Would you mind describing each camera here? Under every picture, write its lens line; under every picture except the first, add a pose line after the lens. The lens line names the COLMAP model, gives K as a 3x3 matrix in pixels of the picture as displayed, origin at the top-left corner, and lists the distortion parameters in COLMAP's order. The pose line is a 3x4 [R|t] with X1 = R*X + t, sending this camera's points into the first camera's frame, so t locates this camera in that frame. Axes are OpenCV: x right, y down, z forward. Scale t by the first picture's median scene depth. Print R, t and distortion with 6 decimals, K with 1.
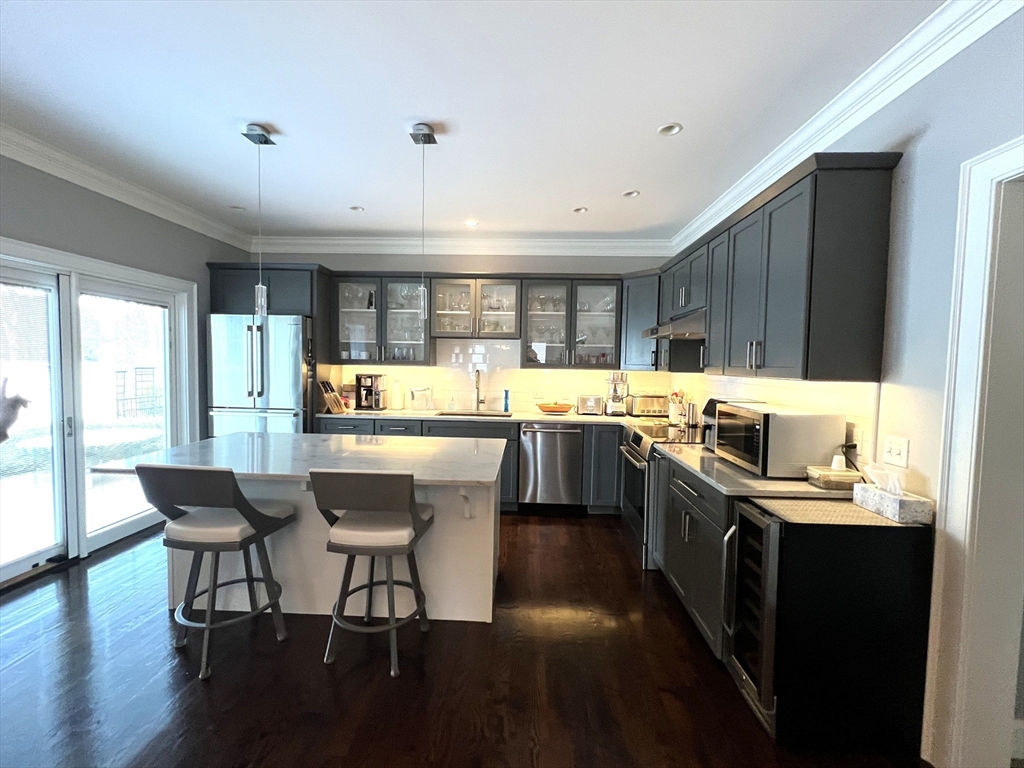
lens RADIAL K [[402.5, 0, 520.9], [0, 402.5, 381.3], [0, 0, 1]] dist [0.002358, 0.000196]
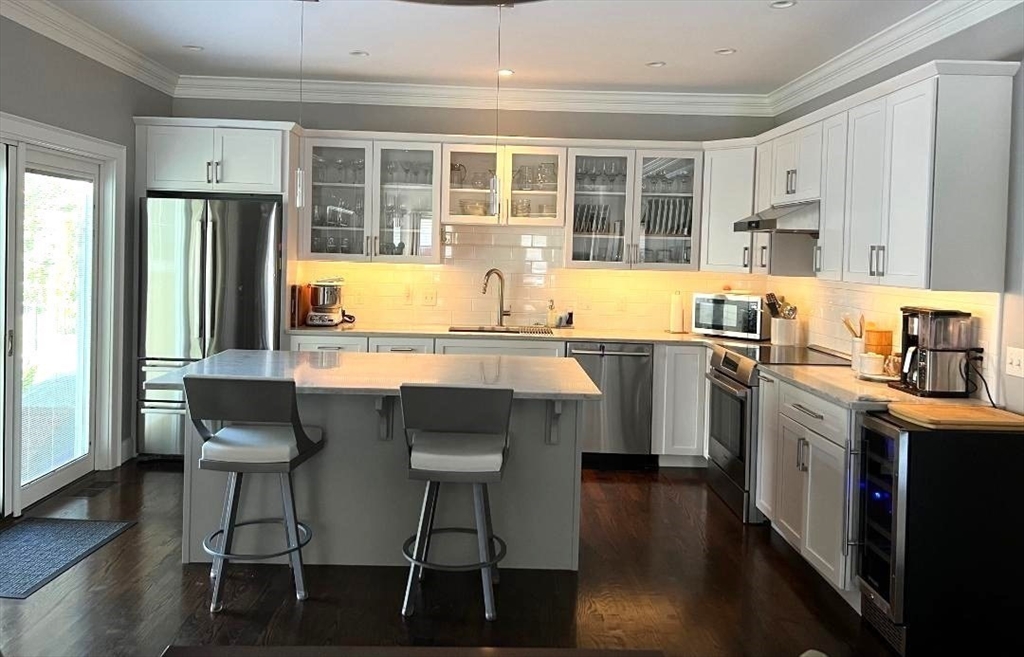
lens RADIAL K [[704.4, 0, 506.8], [0, 704.4, 269.1], [0, 0, 1]] dist [0.031224, -0.003217]
pose [[0.998679, 0.009124, 0.050574, -0.242077], [-0.008312, 0.999834, -0.016229, -0.011527], [-0.050714, 0.015787, 0.998588, -0.391139]]
